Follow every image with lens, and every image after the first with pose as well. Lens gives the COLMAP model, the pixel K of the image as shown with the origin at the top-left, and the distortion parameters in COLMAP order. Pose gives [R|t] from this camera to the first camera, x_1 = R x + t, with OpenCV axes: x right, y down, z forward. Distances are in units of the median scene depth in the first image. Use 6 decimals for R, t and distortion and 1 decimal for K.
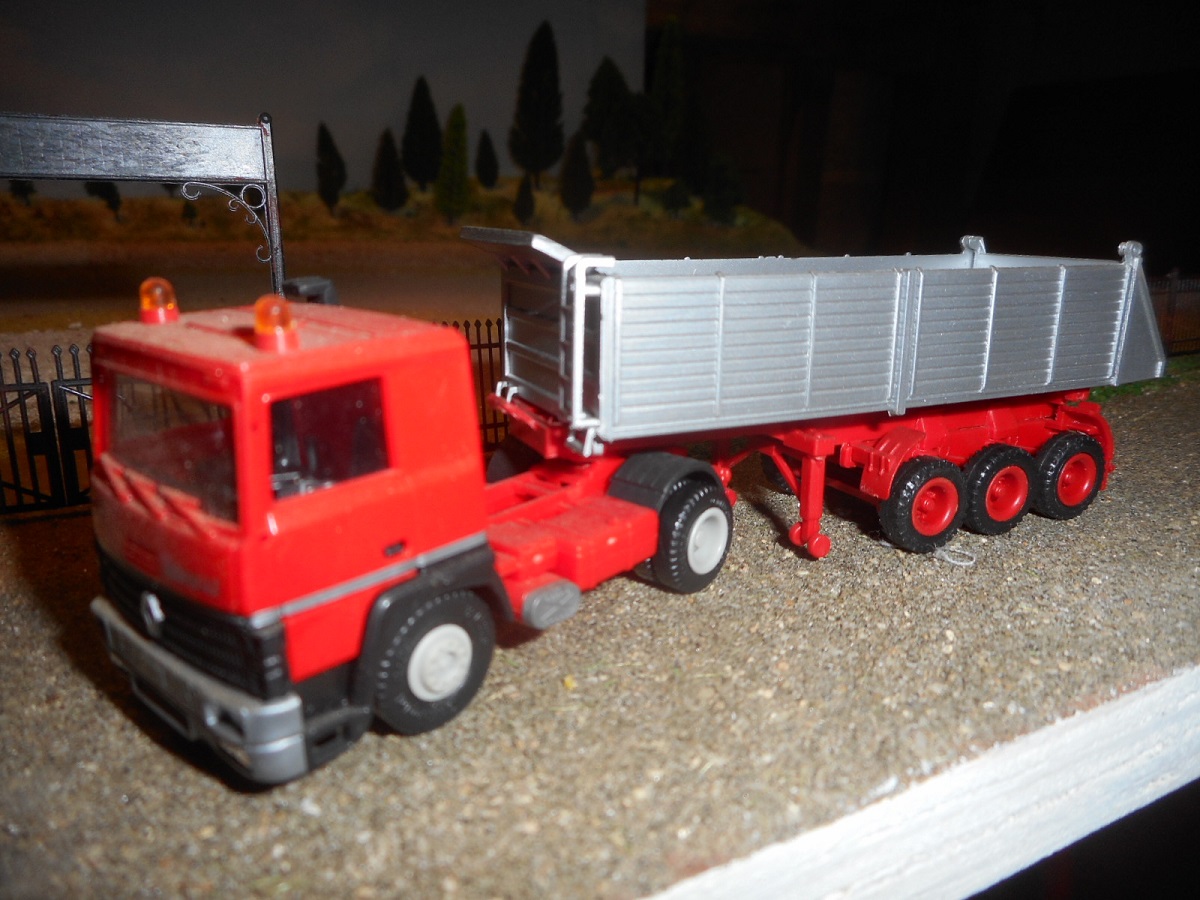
lens RADIAL K [[919.1, 0, 600.0], [0, 919.1, 450.0], [0, 0, 1]] dist [0.017645, -0.004525]
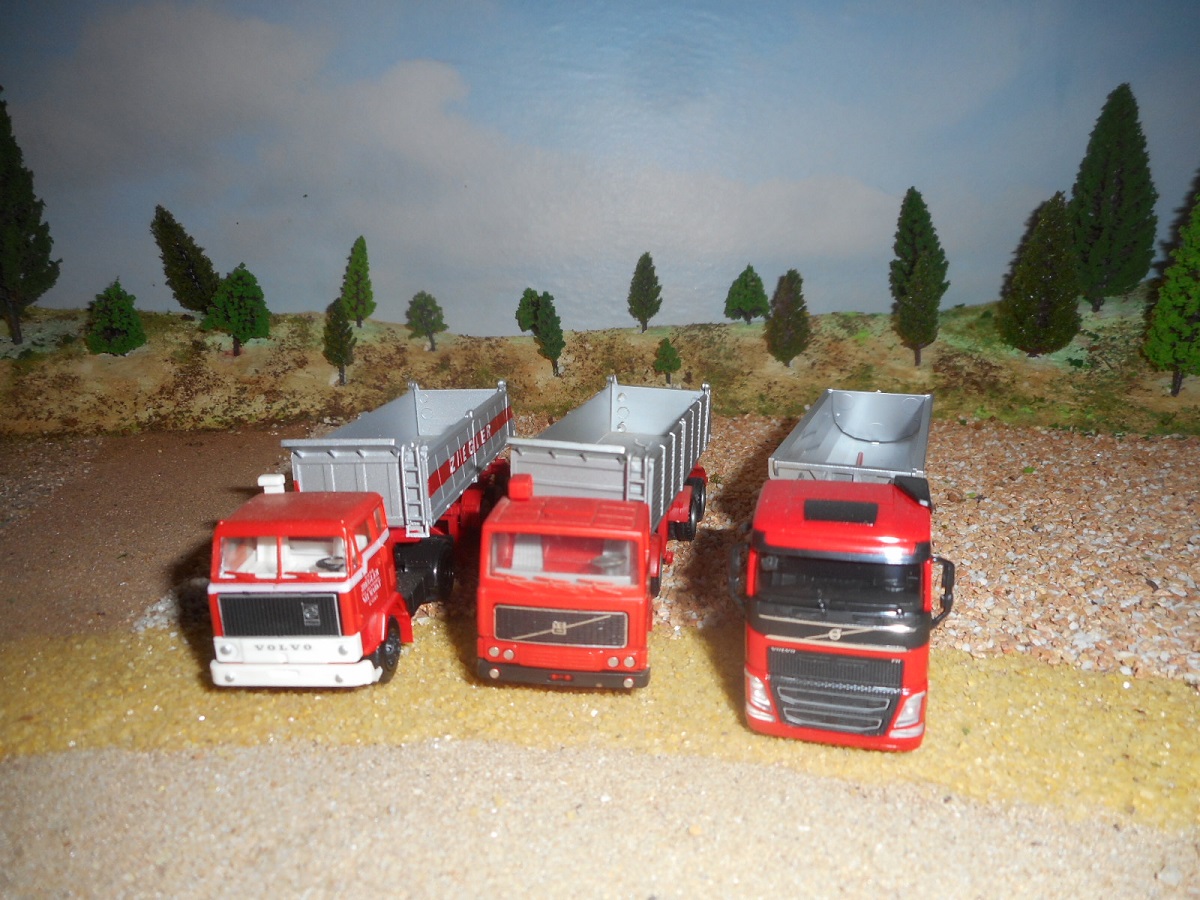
lens RADIAL K [[919.1, 0, 600.0], [0, 919.1, 450.0], [0, 0, 1]] dist [0.017645, -0.004525]
pose [[0.877012, 0.090025, -0.471960, -0.196125], [-0.102440, 0.994739, -0.000614, -0.185159], [0.469422, 0.048886, 0.881620, 0.454496]]
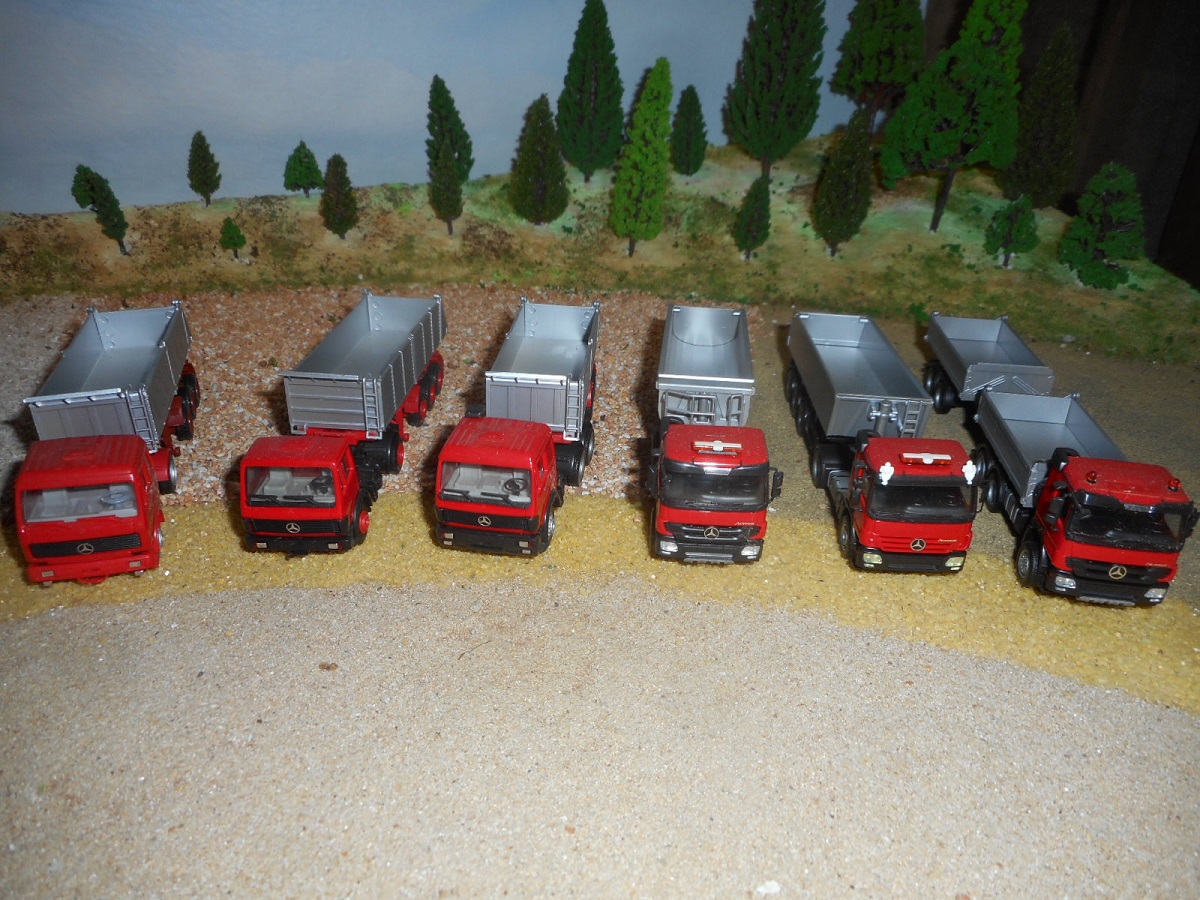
lens RADIAL K [[919.1, 0, 600.0], [0, 919.1, 450.0], [0, 0, 1]] dist [0.017645, -0.004525]
pose [[0.993336, 0.072078, -0.089931, -0.118885], [-0.052981, 0.978548, 0.199090, -0.237106], [0.102352, -0.192998, 0.975846, 0.355898]]
